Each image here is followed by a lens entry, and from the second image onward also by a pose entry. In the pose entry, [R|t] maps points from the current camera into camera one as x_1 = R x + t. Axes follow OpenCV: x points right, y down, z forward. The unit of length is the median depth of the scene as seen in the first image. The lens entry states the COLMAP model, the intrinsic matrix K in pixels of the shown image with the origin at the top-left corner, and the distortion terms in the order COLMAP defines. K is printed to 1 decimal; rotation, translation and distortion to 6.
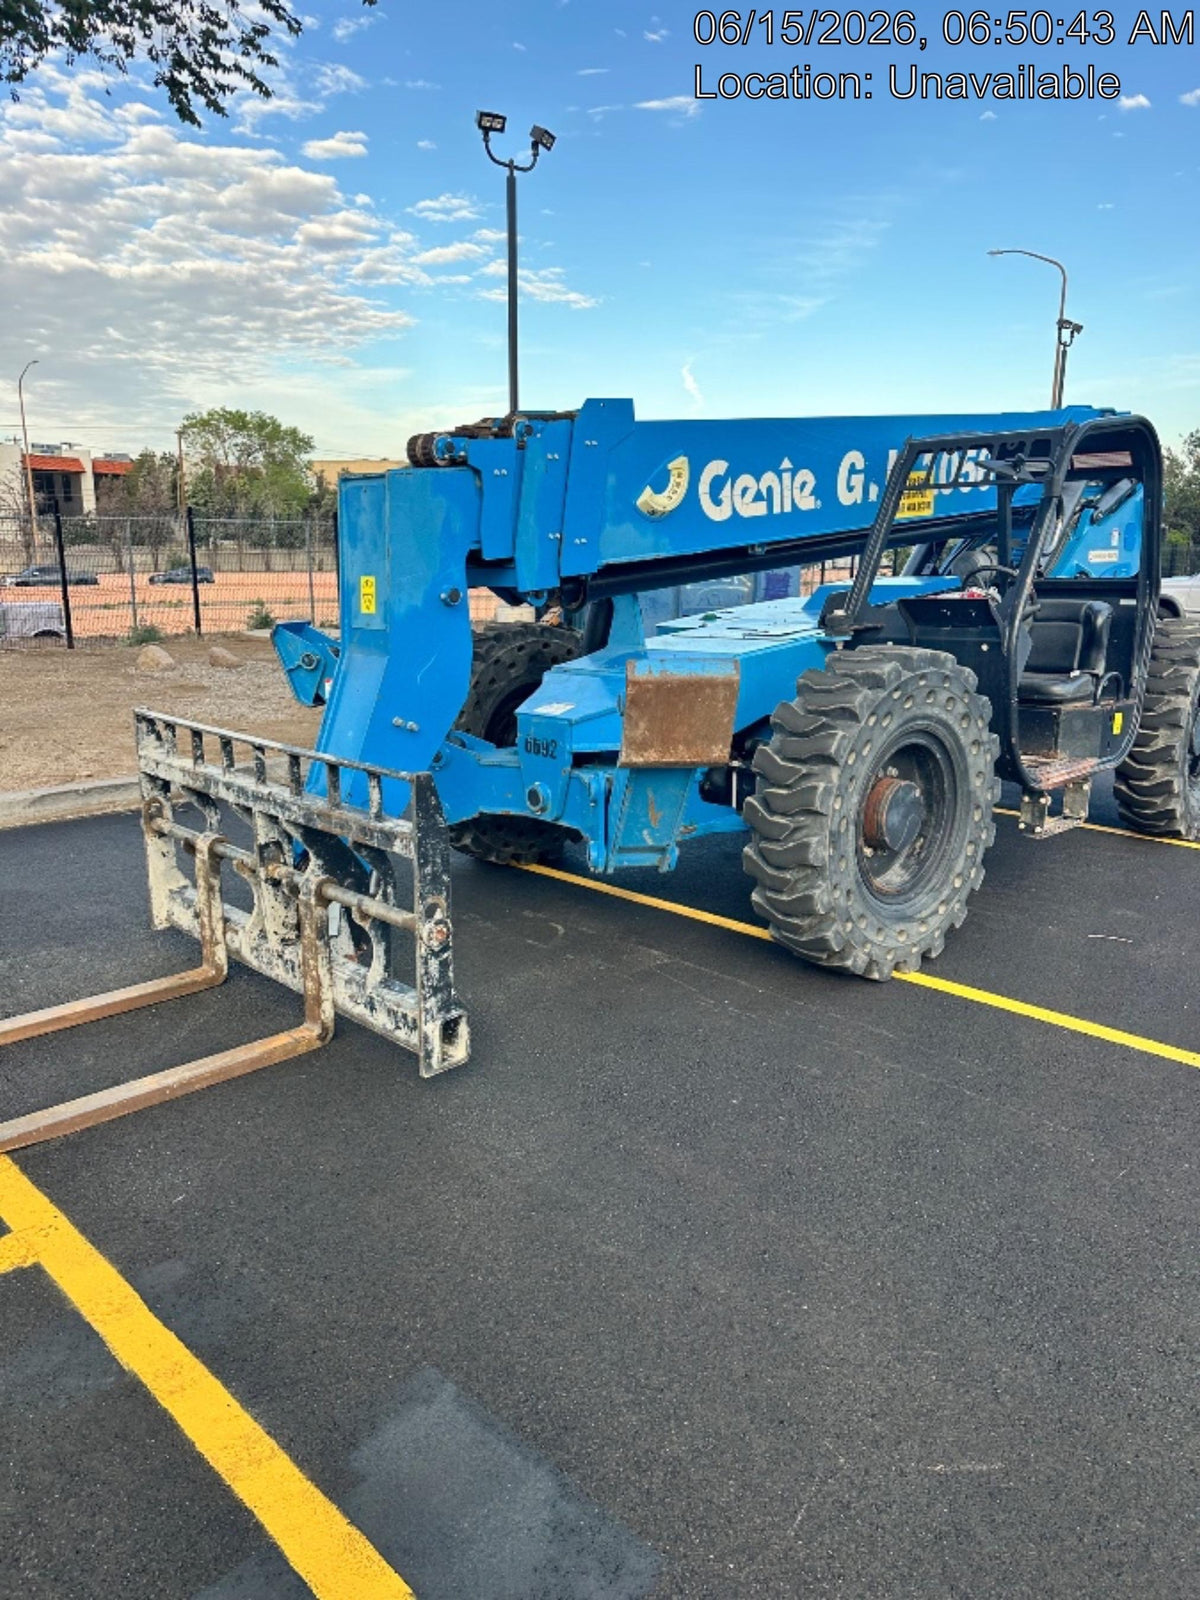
lens RADIAL K [[1109.8, 0, 600.0], [0, 1109.8, 800.0], [0, 0, 1]] dist [0.049134, -0.002454]
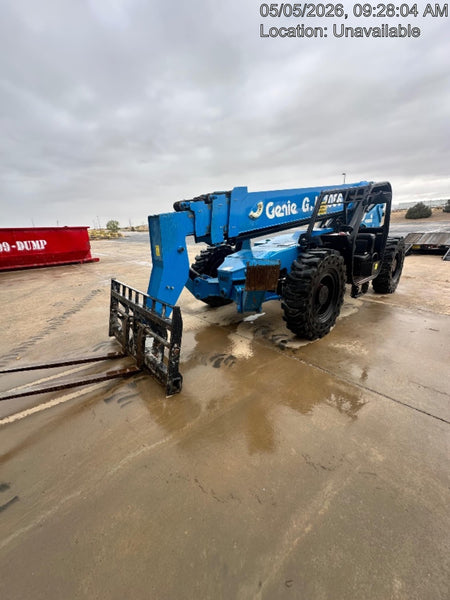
lens RADIAL K [[416.2, 0, 225.0], [0, 416.2, 300.0], [0, 0, 1]] dist [0.049134, -0.002454]
pose [[0.998654, -0.035716, -0.037603, -0.000869], [0.032602, 0.996230, -0.080395, 0.128077], [0.040332, 0.079061, 0.996054, -0.362948]]
